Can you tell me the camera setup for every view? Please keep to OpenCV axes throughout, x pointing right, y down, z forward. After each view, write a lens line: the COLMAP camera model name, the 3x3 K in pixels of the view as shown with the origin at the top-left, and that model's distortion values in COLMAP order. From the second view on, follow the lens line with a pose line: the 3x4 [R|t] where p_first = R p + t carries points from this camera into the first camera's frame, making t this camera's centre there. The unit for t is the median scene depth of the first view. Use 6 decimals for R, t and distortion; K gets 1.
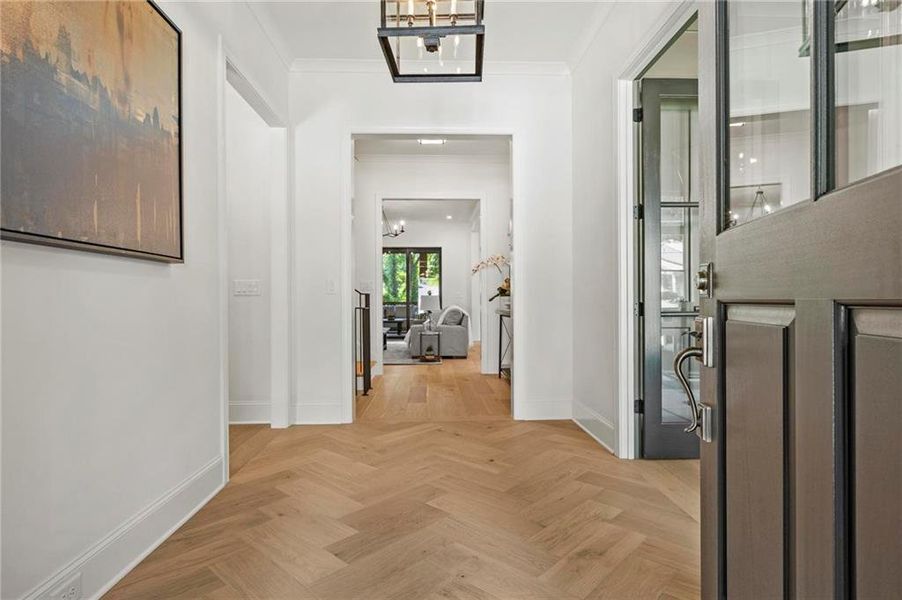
lens RADIAL K [[477.0, 0, 451.0], [0, 477.0, 300.0], [0, 0, 1]] dist [0.000044, -0.000199]
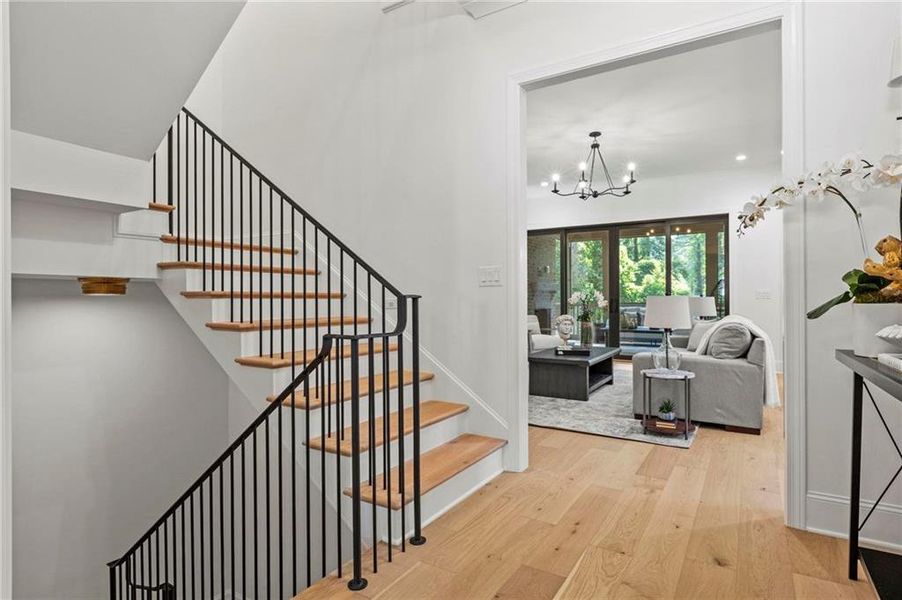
lens RADIAL K [[477.0, 0, 451.0], [0, 477.0, 300.0], [0, 0, 1]] dist [0.000044, -0.000199]
pose [[0.823894, 0.001388, -0.566743, 0.049186], [0.001290, 0.999990, 0.004325, -0.007694], [0.566743, -0.004295, 0.823883, 0.477135]]
